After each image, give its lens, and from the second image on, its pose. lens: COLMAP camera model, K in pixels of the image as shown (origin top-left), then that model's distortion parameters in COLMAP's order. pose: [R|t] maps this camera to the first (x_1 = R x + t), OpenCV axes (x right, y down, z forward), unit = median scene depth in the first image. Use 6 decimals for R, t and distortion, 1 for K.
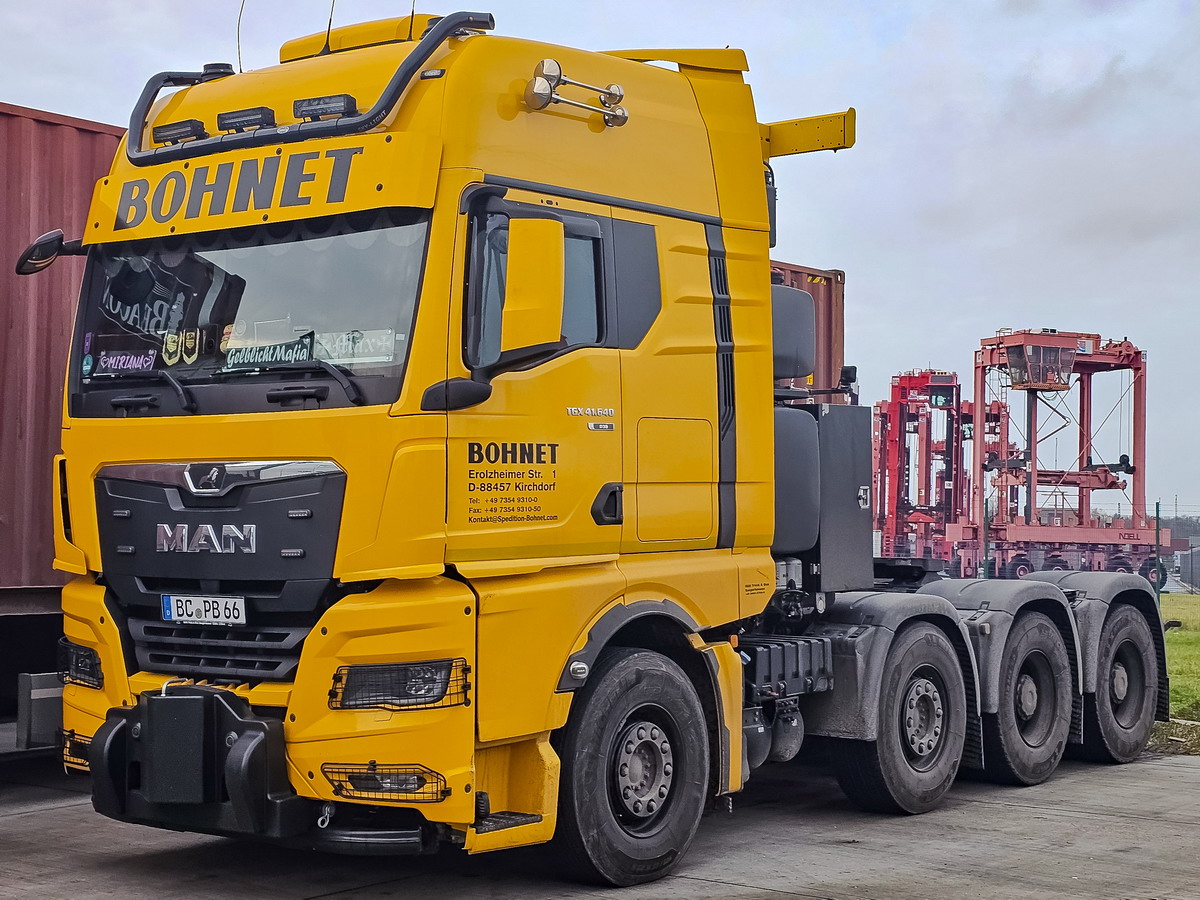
lens RADIAL K [[1908.4, 0, 608.3], [0, 1908.4, 428.8], [0, 0, 1]] dist [0.226440, -0.774456]
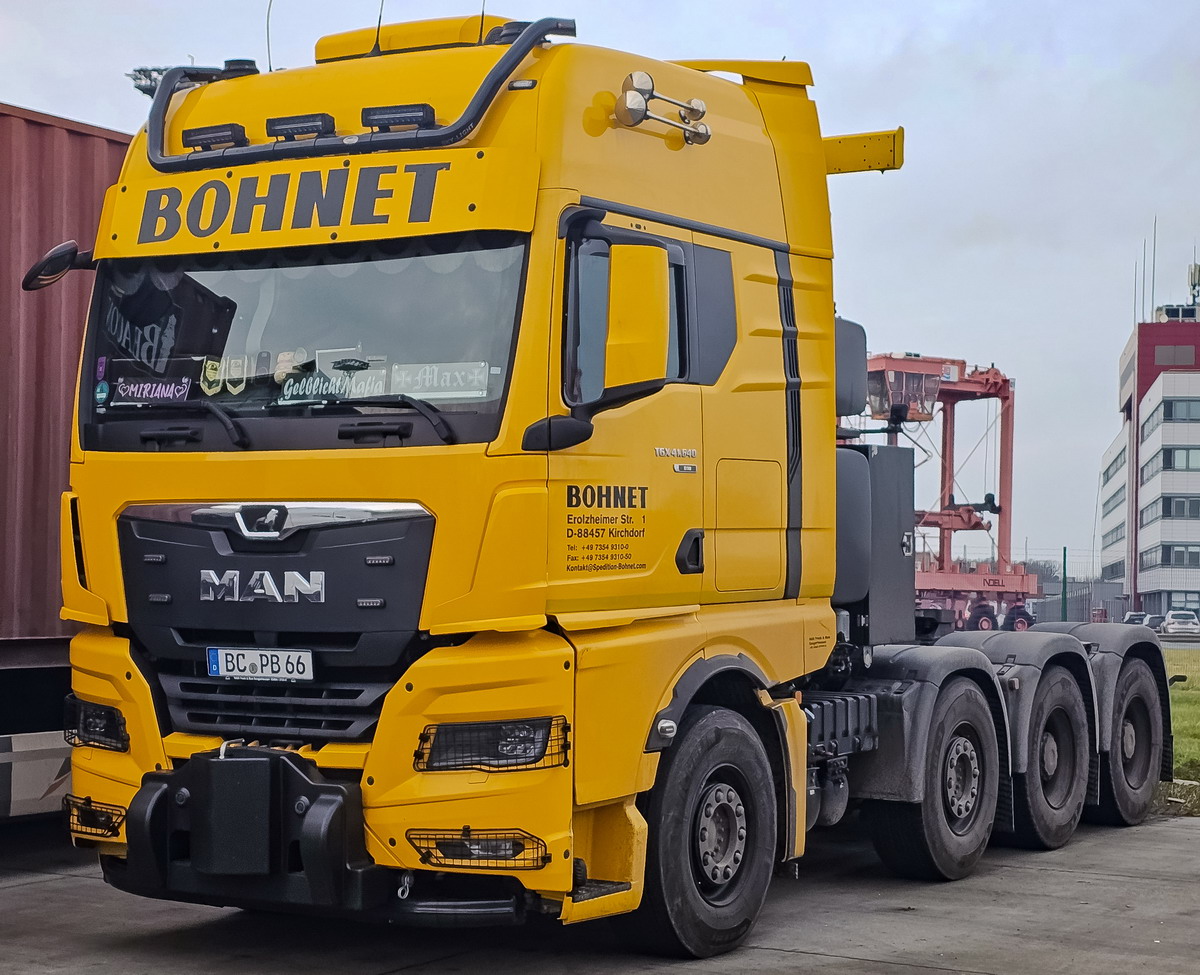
lens RADIAL K [[2187.3, 0, 670.6], [0, 2187.3, 507.0], [0, 0, 1]] dist [0.204281, -0.491116]
pose [[0.991868, 0.008151, 0.127008, -0.145552], [-0.010943, 0.999713, 0.021305, -0.005026], [-0.126798, -0.022522, 0.991673, -0.058299]]
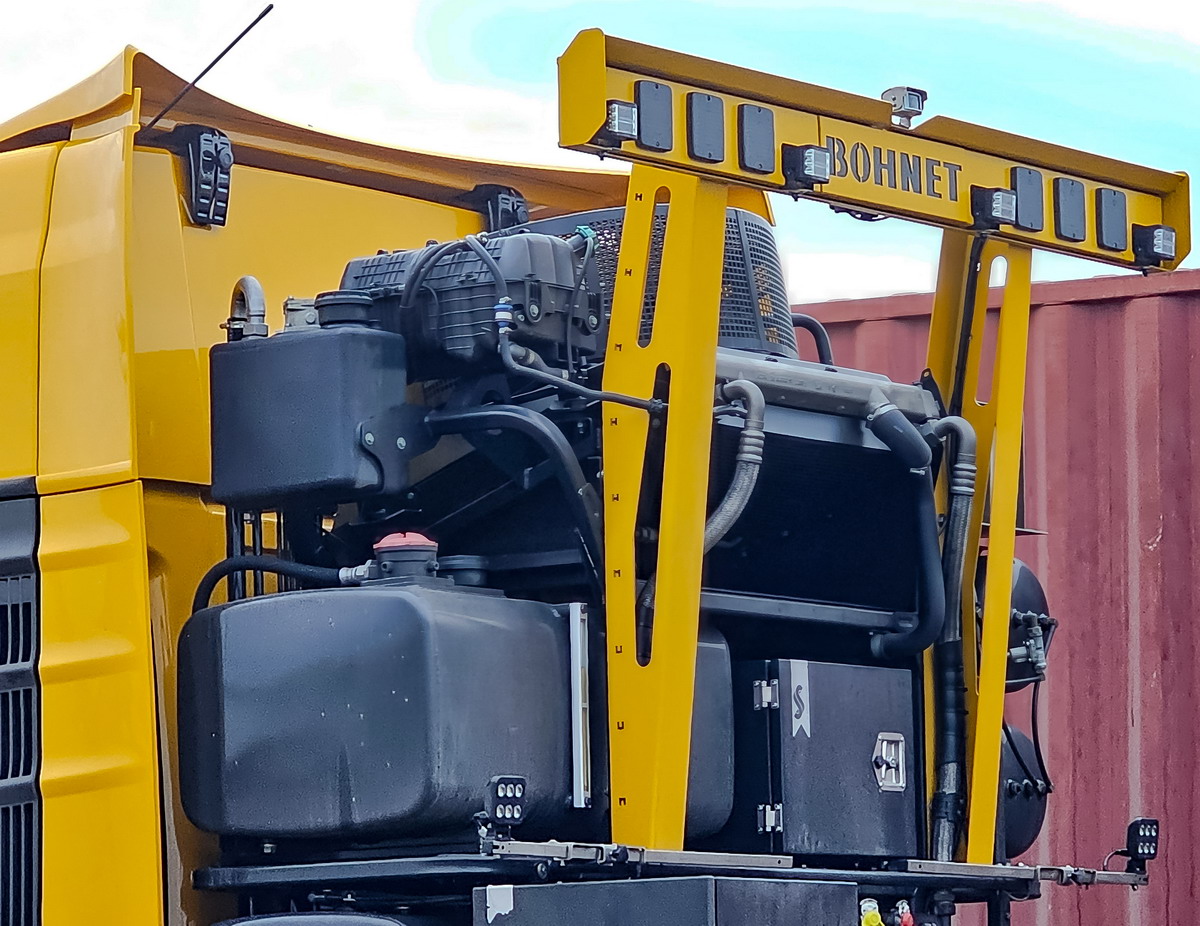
lens RADIAL K [[5846.9, 0, 600.0], [0, 5846.9, 463.0], [0, 0, 1]] dist [-0.762092, -0.423119]
pose [[0.032143, -0.112593, -0.993121, 1.439563], [0.052638, 0.992446, -0.110813, 0.035657], [0.998096, -0.048714, 0.037827, 1.181749]]
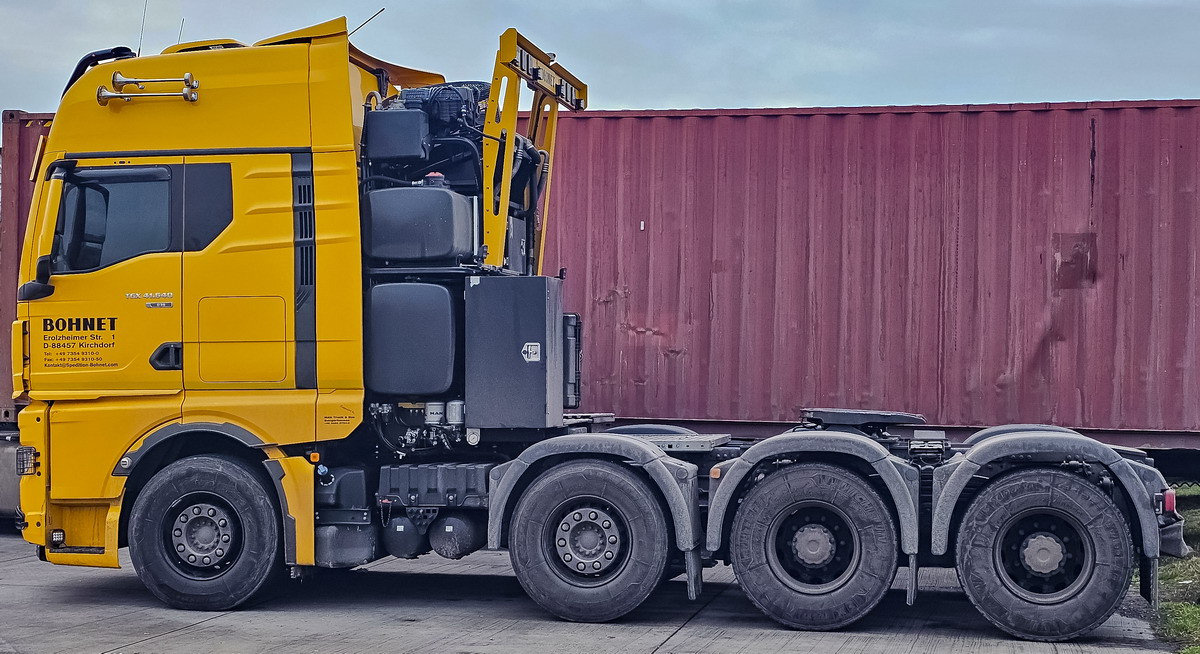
lens RADIAL K [[1744.8, 0, 631.8], [0, 1744.8, 360.1], [0, 0, 1]] dist [0.256798, -0.977634]
pose [[0.457250, -0.004157, -0.889329, 1.404011], [0.029682, 0.999503, 0.010589, 0.038452], [0.888843, -0.031238, 0.457146, 0.687543]]
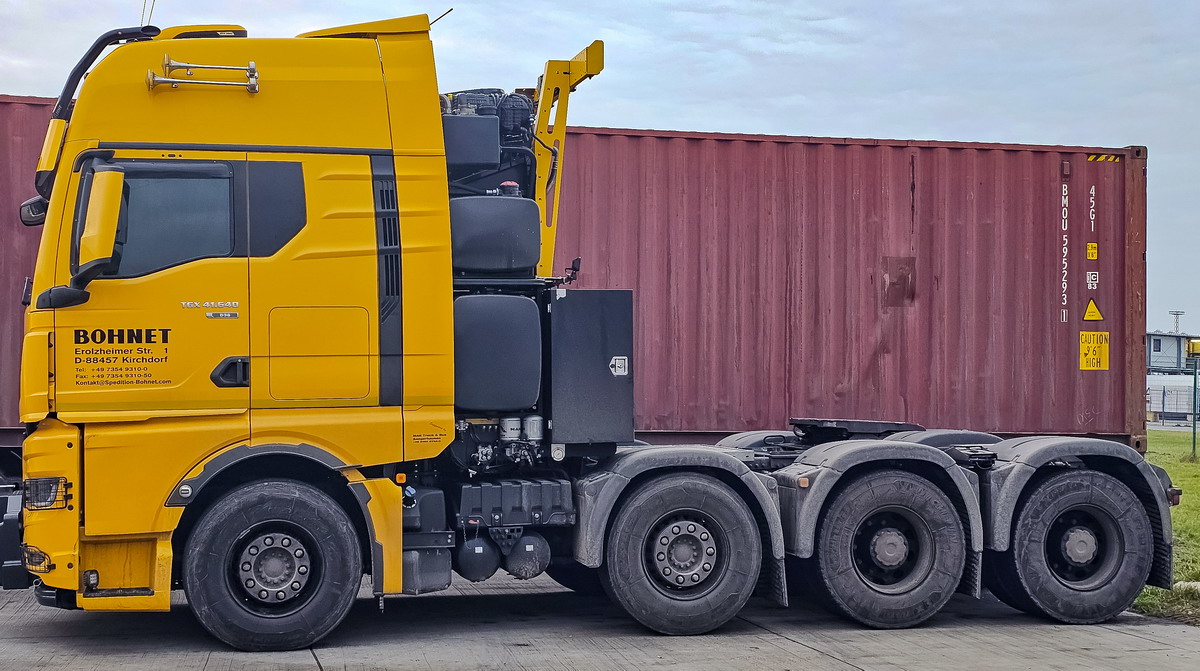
lens RADIAL K [[1690.5, 0, 600.0], [0, 1690.5, 335.5], [0, 0, 1]] dist [0.254123, -0.954887]
pose [[0.786635, -0.017212, -0.617178, 0.958344], [0.025546, 0.999663, 0.004681, 0.014407], [0.616889, -0.019448, 0.786810, 0.203008]]
